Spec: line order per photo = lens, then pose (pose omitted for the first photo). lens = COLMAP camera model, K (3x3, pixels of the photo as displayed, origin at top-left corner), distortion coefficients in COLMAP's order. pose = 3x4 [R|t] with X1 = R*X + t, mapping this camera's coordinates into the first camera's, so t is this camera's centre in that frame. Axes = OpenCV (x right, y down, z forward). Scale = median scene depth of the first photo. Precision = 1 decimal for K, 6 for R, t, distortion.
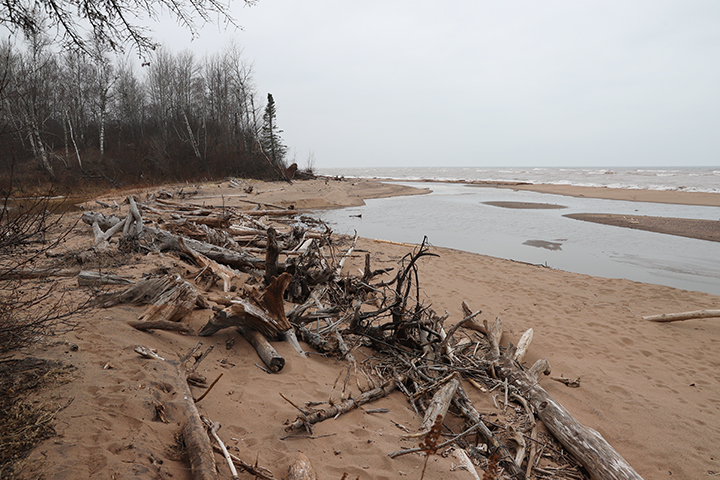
lens RADIAL K [[514.0, 0, 360.3], [0, 514.0, 239.3], [0, 0, 1]] dist [-0.053781, 0.003070]
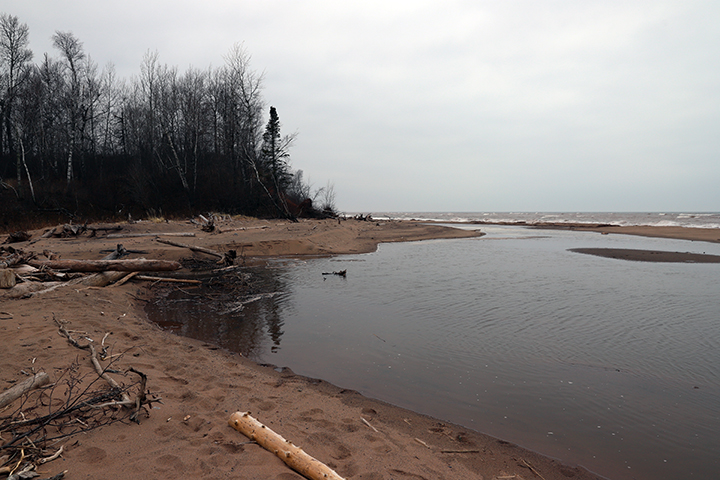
lens RADIAL K [[540.9, 0, 361.3], [0, 540.9, 241.7], [0, 0, 1]] dist [-0.015737, -0.004126]
pose [[0.996778, 0.011805, -0.079332, 0.024653], [-0.018444, 0.996339, -0.083481, -0.014012], [0.078056, 0.084676, 0.993347, 0.205552]]
